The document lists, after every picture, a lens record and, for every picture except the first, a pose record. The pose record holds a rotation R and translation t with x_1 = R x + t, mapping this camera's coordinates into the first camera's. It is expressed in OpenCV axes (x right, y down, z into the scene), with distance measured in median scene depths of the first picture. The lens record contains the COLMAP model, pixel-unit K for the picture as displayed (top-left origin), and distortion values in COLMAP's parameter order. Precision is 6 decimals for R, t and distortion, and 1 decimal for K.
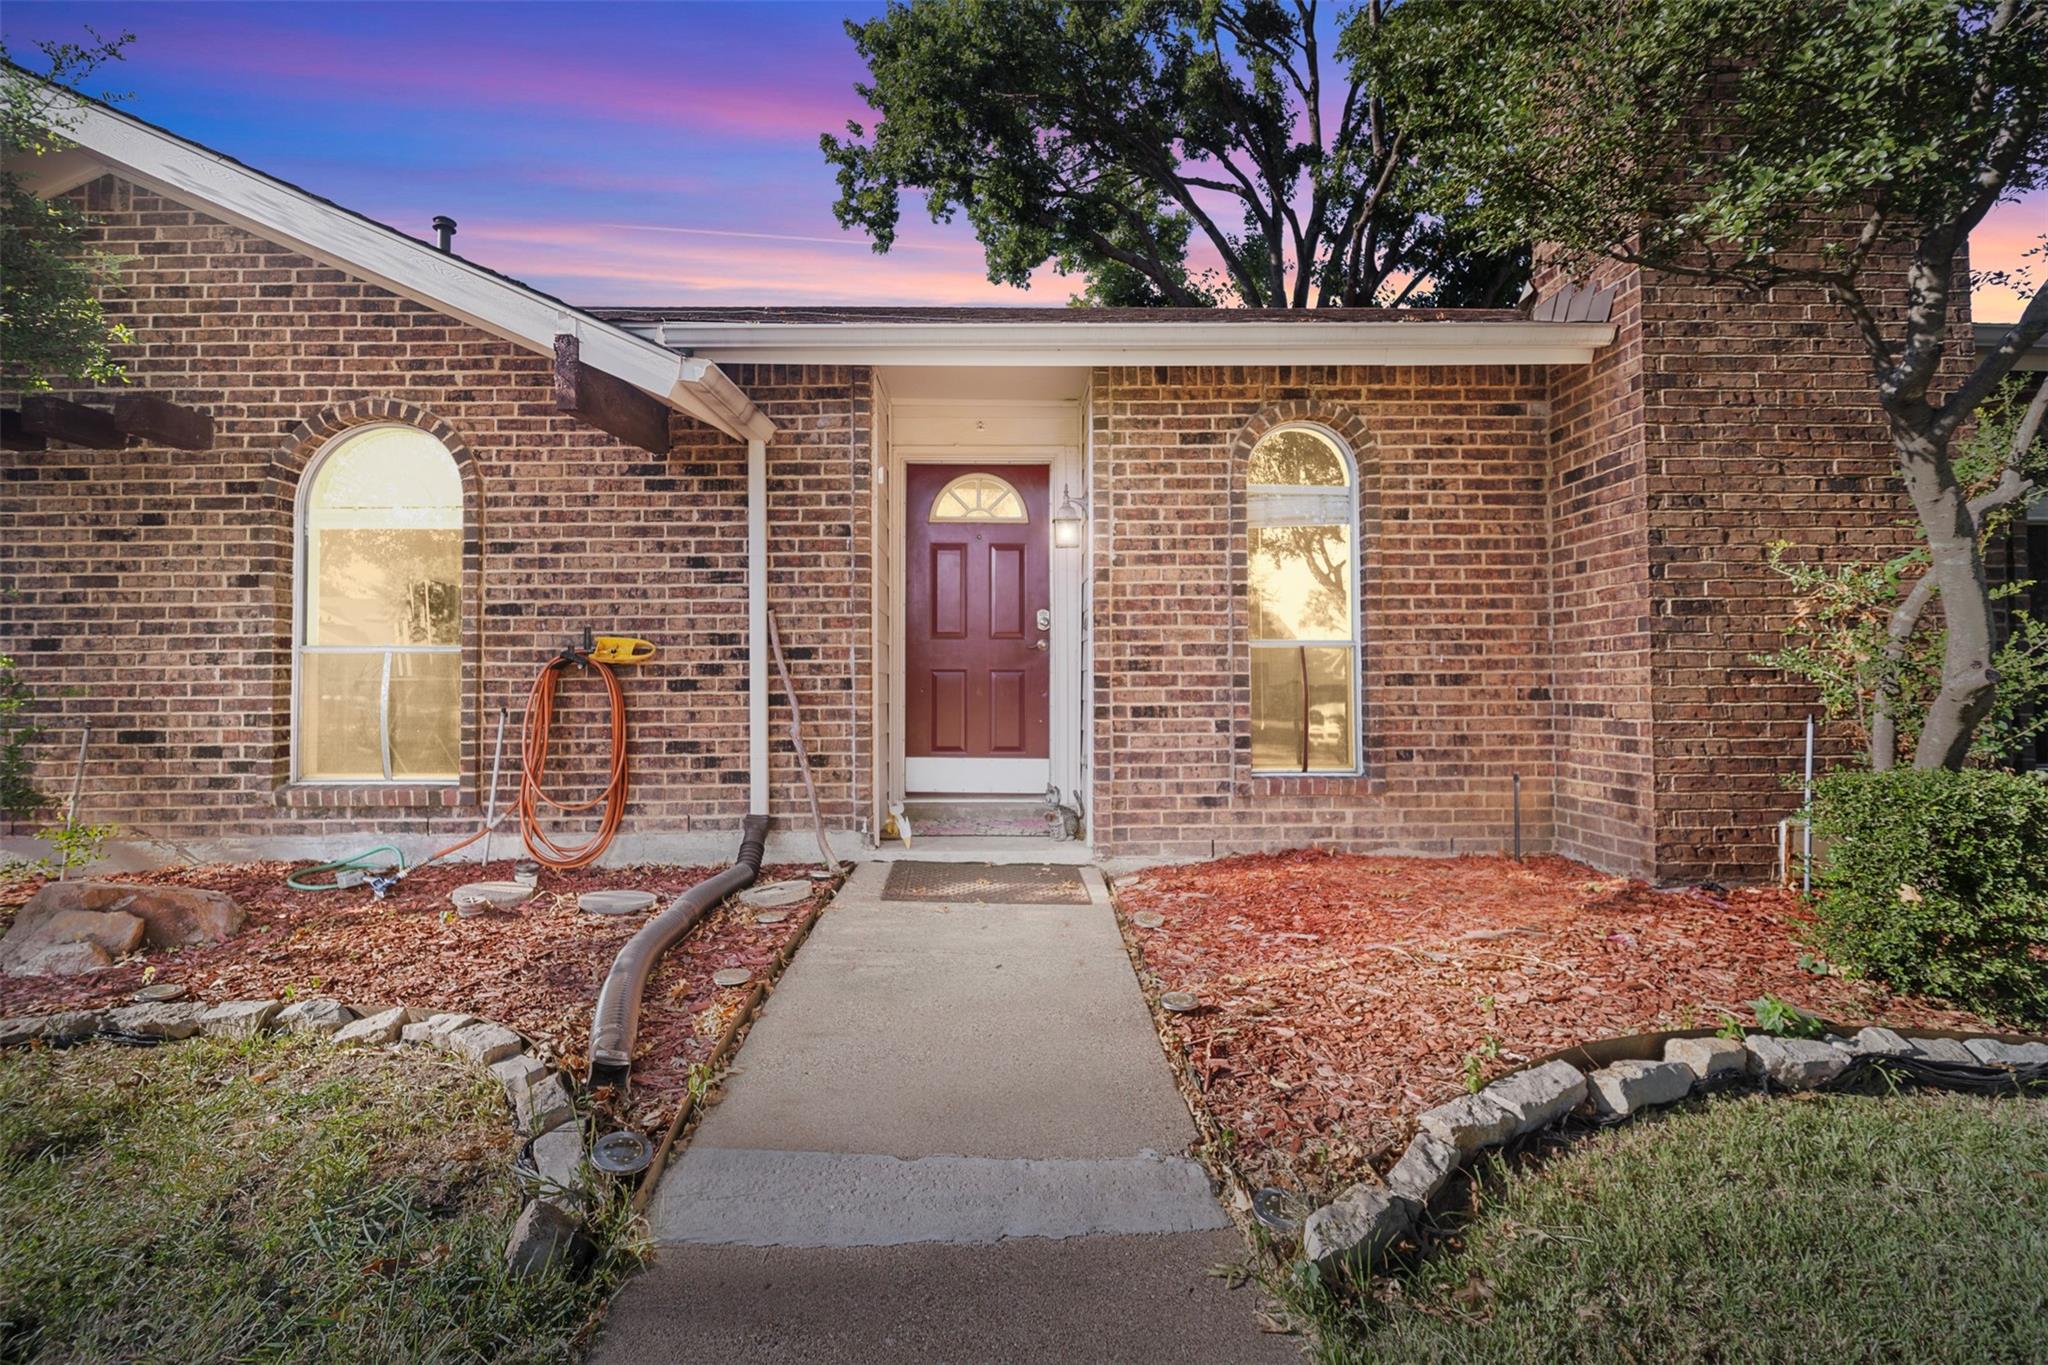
lens RADIAL K [[953.9, 0, 1009.9], [0, 953.9, 640.1], [0, 0, 1]] dist [-0.002596, -0.000989]
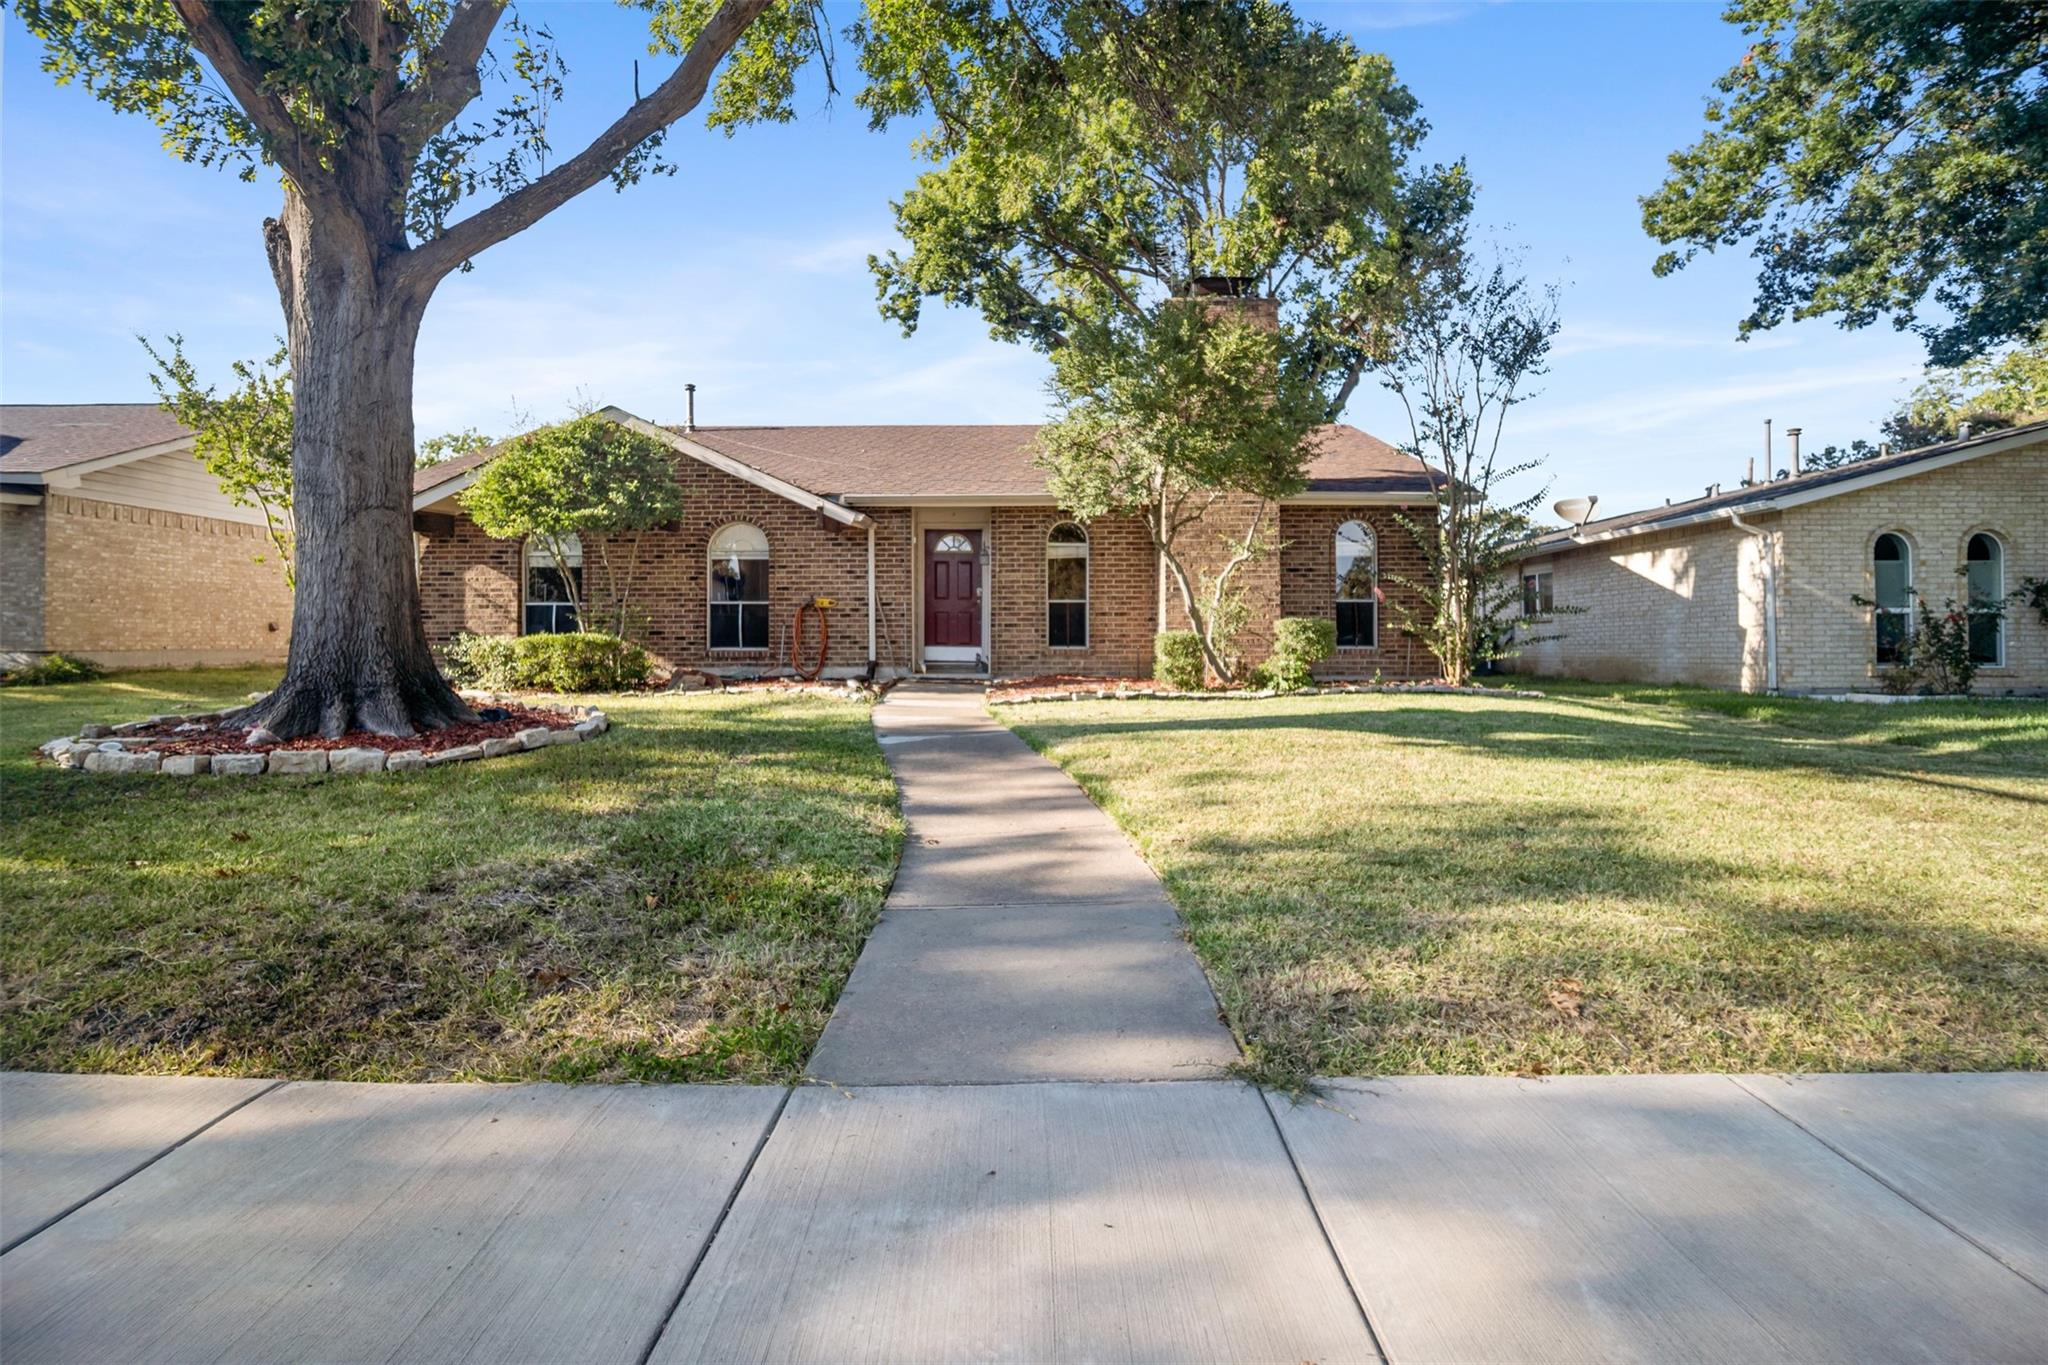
lens RADIAL K [[953.9, 0, 1009.9], [0, 953.9, 640.1], [0, 0, 1]] dist [-0.002596, -0.000989]
pose [[0.999689, 0.003295, -0.024737, 0.217598], [-0.002519, 0.999506, 0.031335, 0.030789], [0.024828, -0.031263, 0.999203, -1.834910]]
